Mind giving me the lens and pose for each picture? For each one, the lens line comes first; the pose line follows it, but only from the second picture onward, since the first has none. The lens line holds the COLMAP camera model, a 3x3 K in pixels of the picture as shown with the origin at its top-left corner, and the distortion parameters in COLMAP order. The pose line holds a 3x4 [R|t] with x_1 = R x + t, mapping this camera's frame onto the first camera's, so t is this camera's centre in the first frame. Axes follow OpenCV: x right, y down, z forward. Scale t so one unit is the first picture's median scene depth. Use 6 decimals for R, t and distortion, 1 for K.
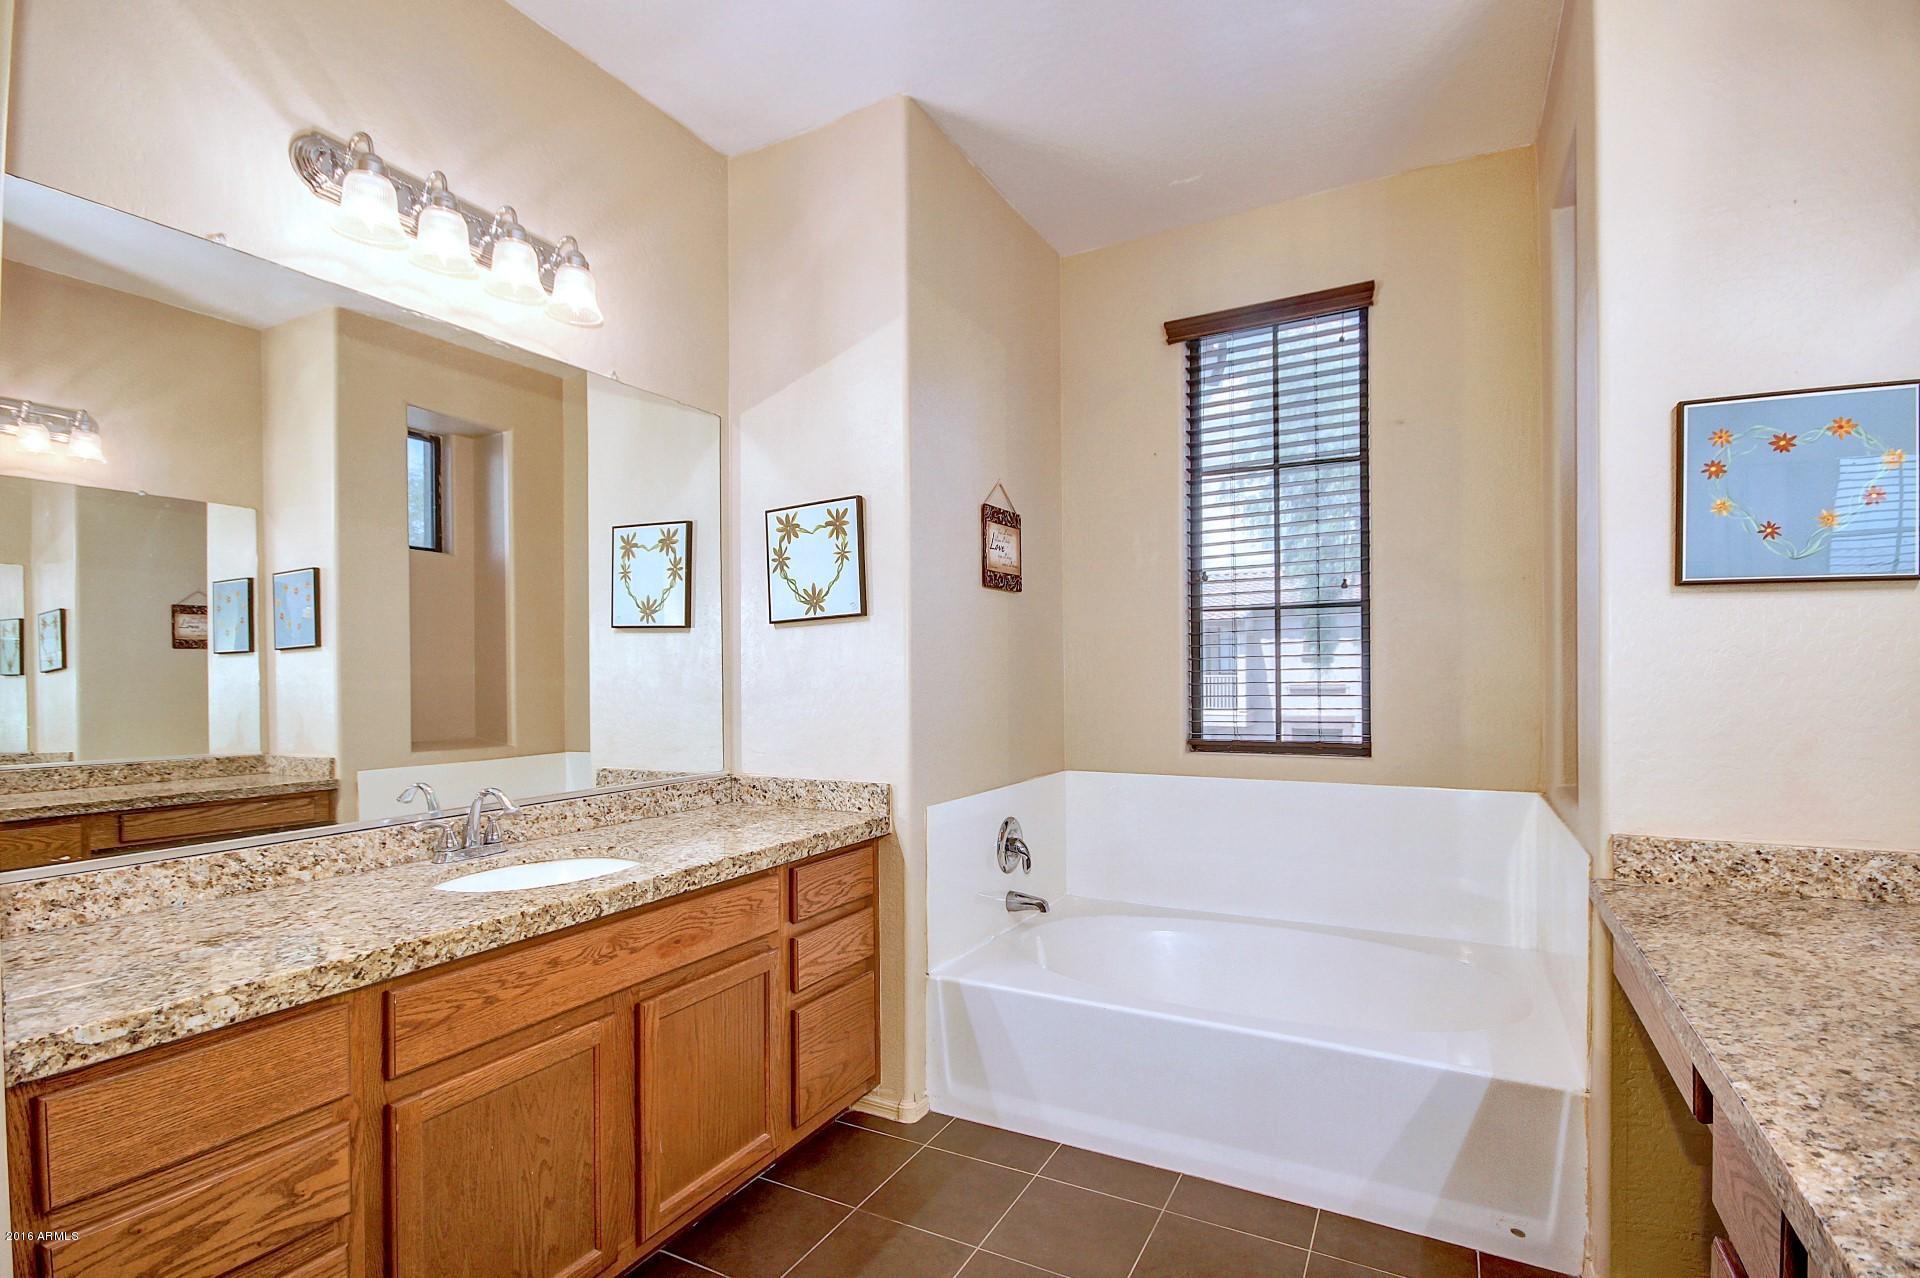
lens RADIAL K [[903.4, 0, 950.3], [0, 903.4, 664.3], [0, 0, 1]] dist [0.011711, -0.014099]
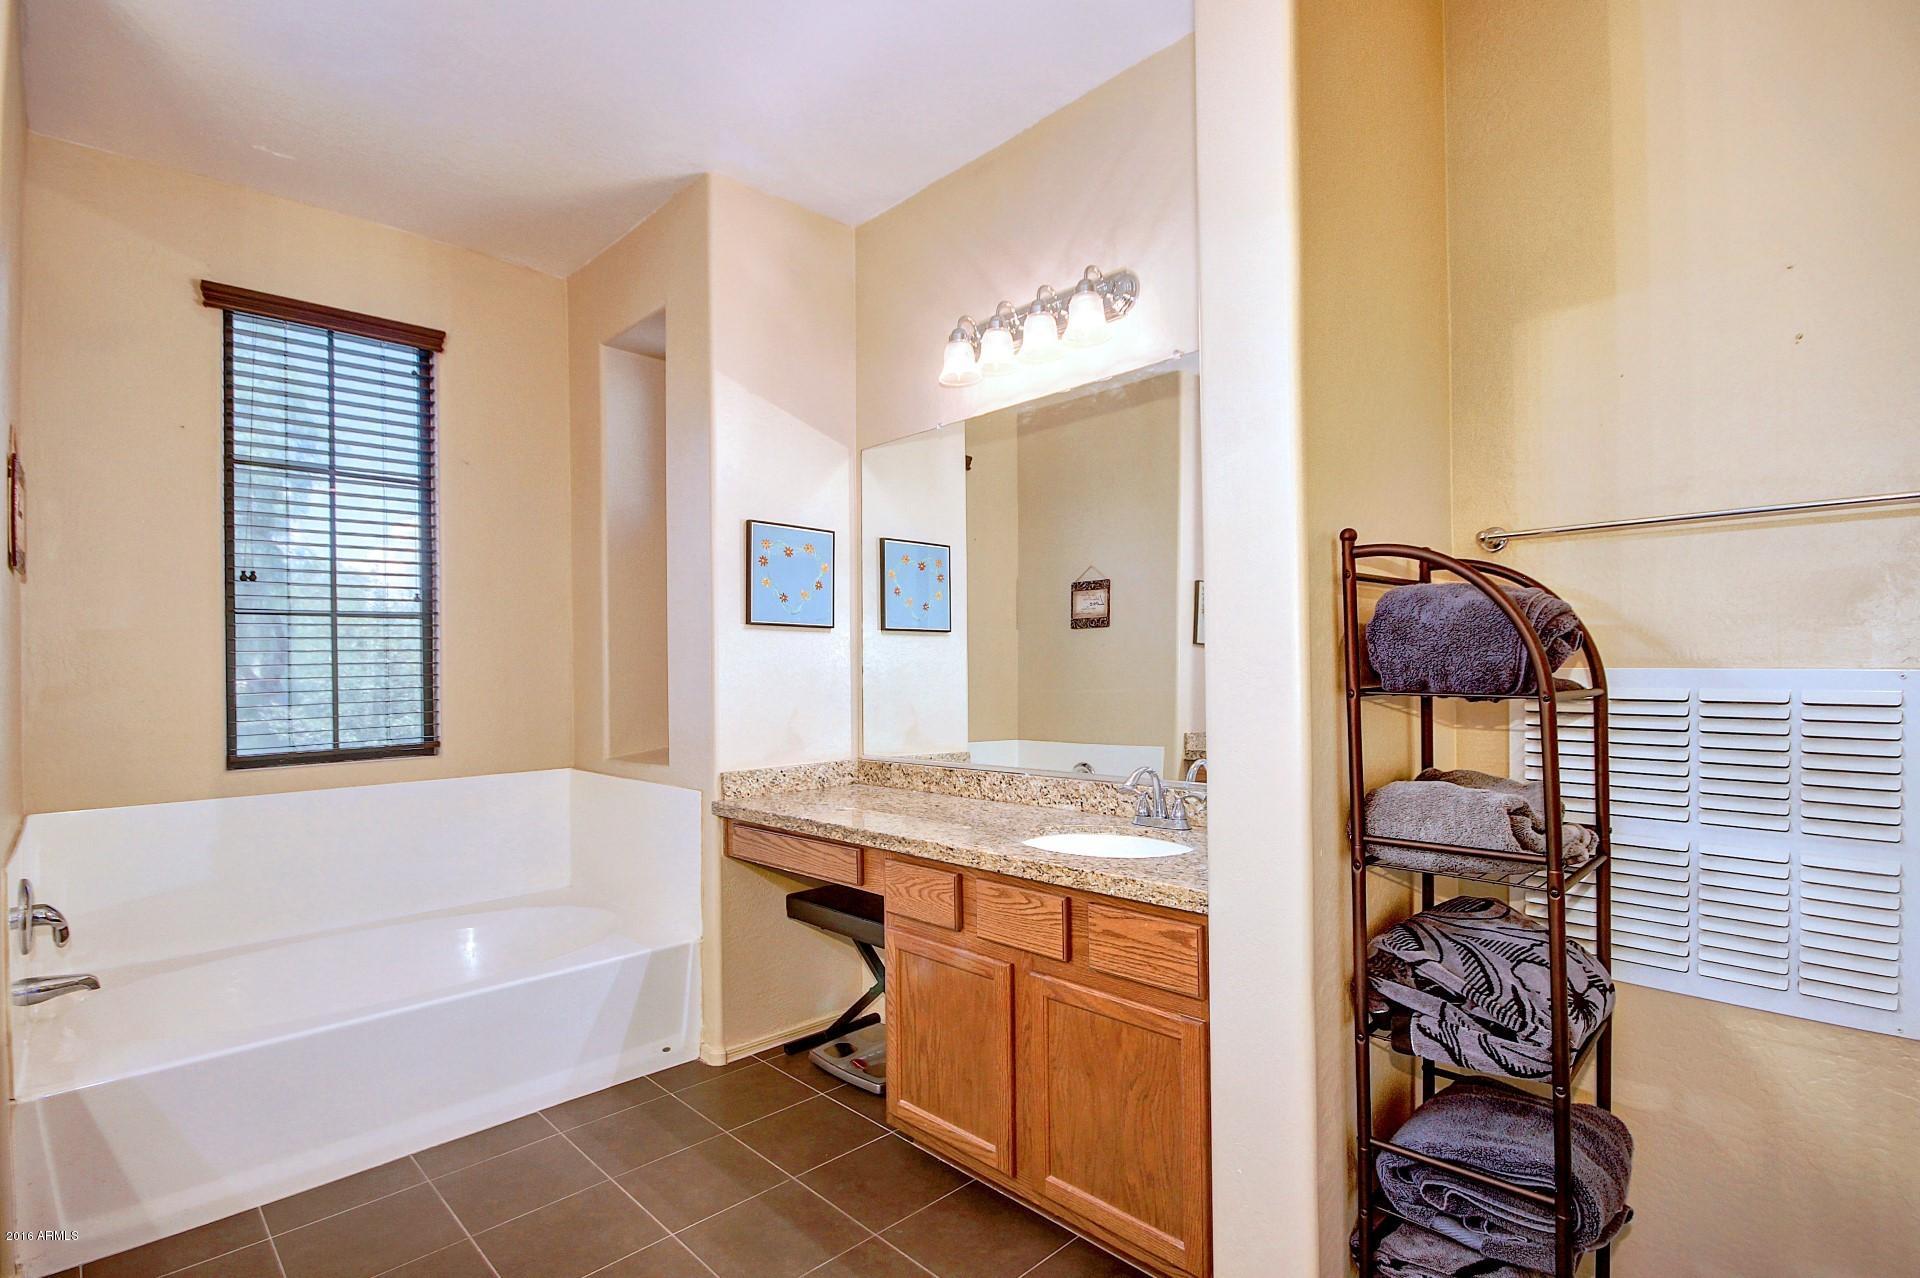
lens RADIAL K [[903.4, 0, 950.3], [0, 903.4, 664.3], [0, 0, 1]] dist [0.011711, -0.014099]
pose [[0.305857, 0.005300, 0.952063, -0.414312], [0.004548, 0.999965, -0.007027, 0.001825], [-0.952066, 0.006479, 0.305823, 0.055923]]
